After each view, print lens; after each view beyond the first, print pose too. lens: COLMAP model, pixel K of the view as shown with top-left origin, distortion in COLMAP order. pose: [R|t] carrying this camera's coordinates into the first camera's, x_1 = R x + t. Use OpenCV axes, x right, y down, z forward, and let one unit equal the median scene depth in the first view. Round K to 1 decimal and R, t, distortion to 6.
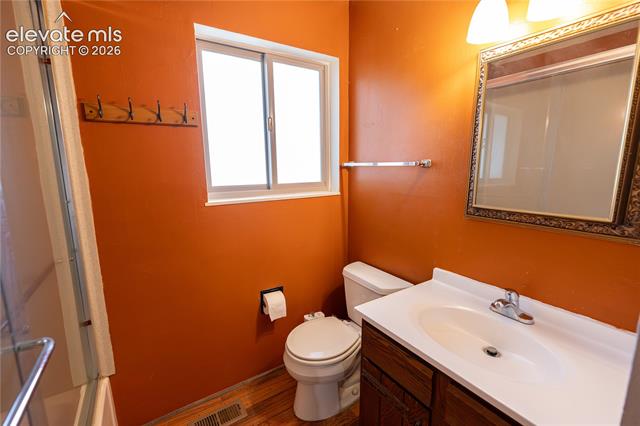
lens RADIAL K [[287.7, 0, 320.9], [0, 287.7, 212.7], [0, 0, 1]] dist [-0.004222, -0.000571]
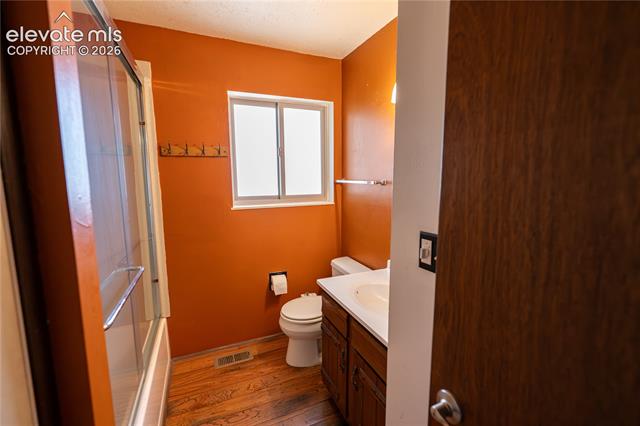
lens RADIAL K [[287.7, 0, 320.8], [0, 287.7, 213.0], [0, 0, 1]] dist [-0.004222, -0.000571]
pose [[0.985949, 0.026591, -0.164918, 0.270236], [-0.032098, 0.999009, -0.030820, 0.021938], [0.163935, 0.035681, 0.985826, -0.345891]]
